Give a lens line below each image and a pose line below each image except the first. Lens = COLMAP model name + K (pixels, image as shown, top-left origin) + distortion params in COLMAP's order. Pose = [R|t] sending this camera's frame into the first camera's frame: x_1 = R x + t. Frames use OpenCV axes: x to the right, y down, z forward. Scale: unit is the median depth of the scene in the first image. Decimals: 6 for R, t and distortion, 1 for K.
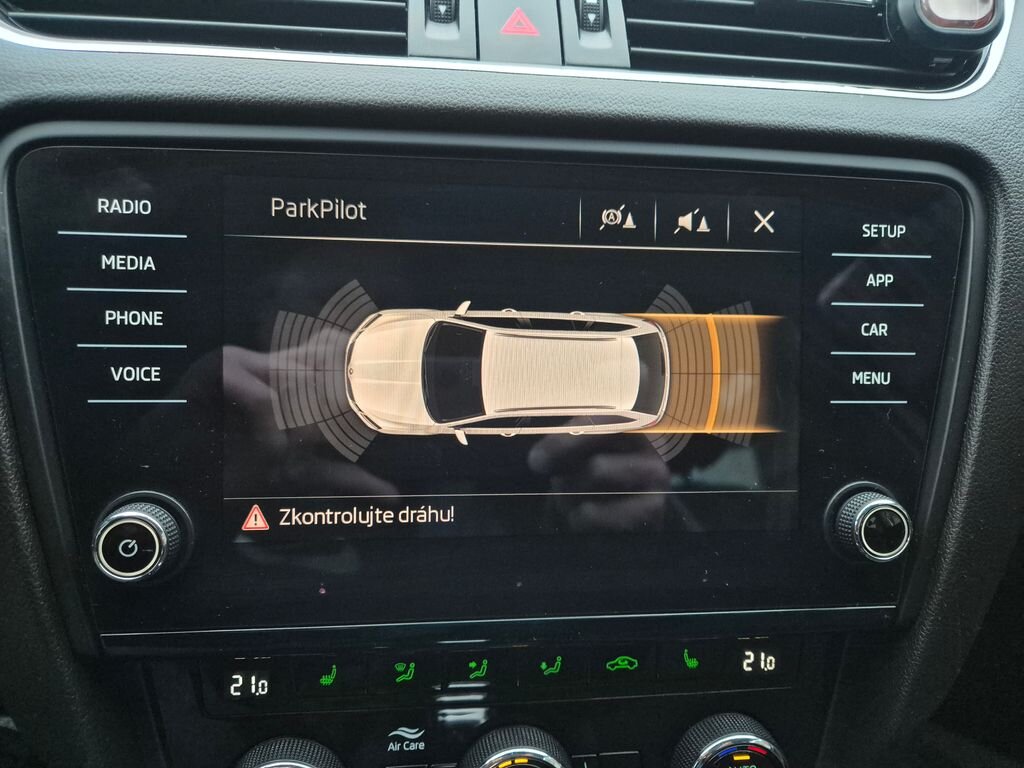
lens RADIAL K [[677.3, 0, 512.4], [0, 677.3, 392.4], [0, 0, 1]] dist [0.001612, -0.025706]
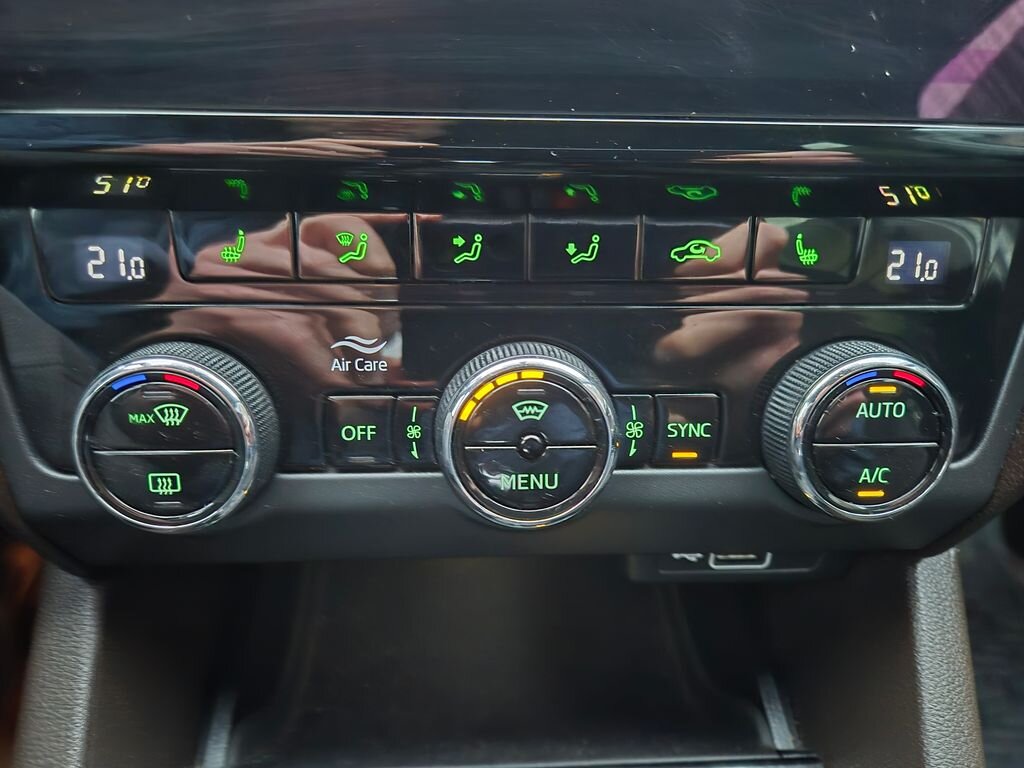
lens RADIAL K [[677.3, 0, 530.6], [0, 677.3, 420.4], [0, 0, 1]] dist [0.001612, -0.025706]
pose [[0.998365, 0.012104, -0.055862, 0.047716], [-0.002786, 0.986465, 0.163951, 0.481859], [0.057091, -0.163527, 0.984886, 0.364038]]
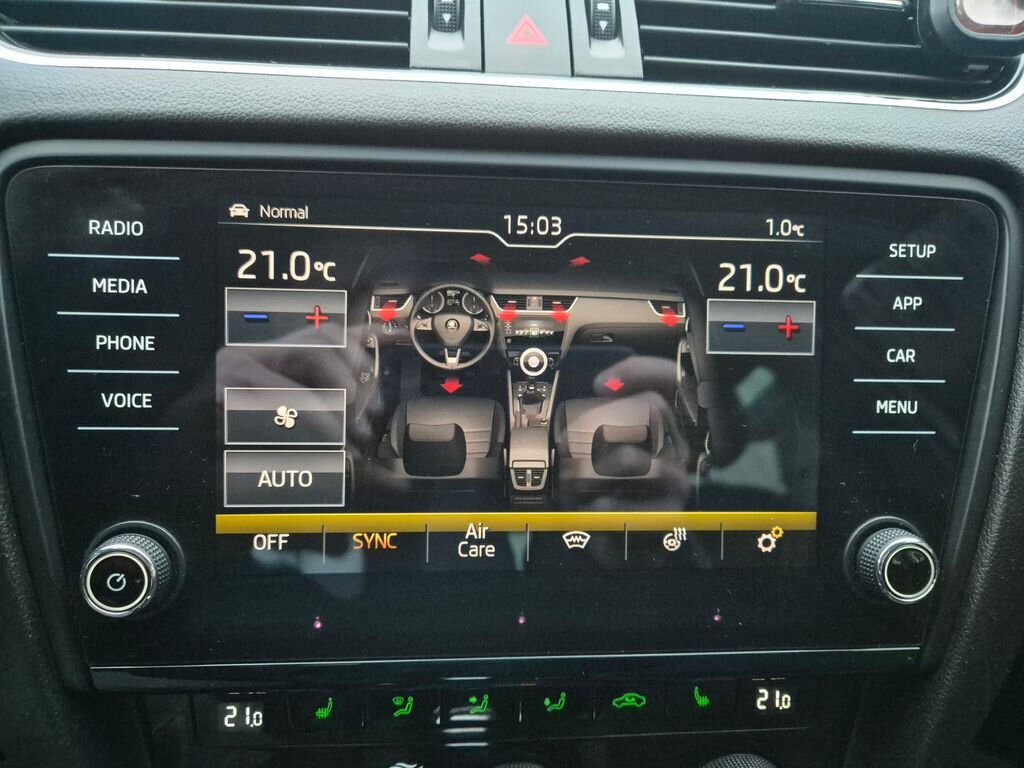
lens RADIAL K [[677.3, 0, 510.5], [0, 677.3, 382.4], [0, 0, 1]] dist [0.001612, -0.025706]
pose [[0.999509, 0.008335, -0.030204, 0.020514], [-0.008174, 0.999952, 0.005465, -0.057377], [0.030248, -0.005216, 0.999529, 0.042529]]
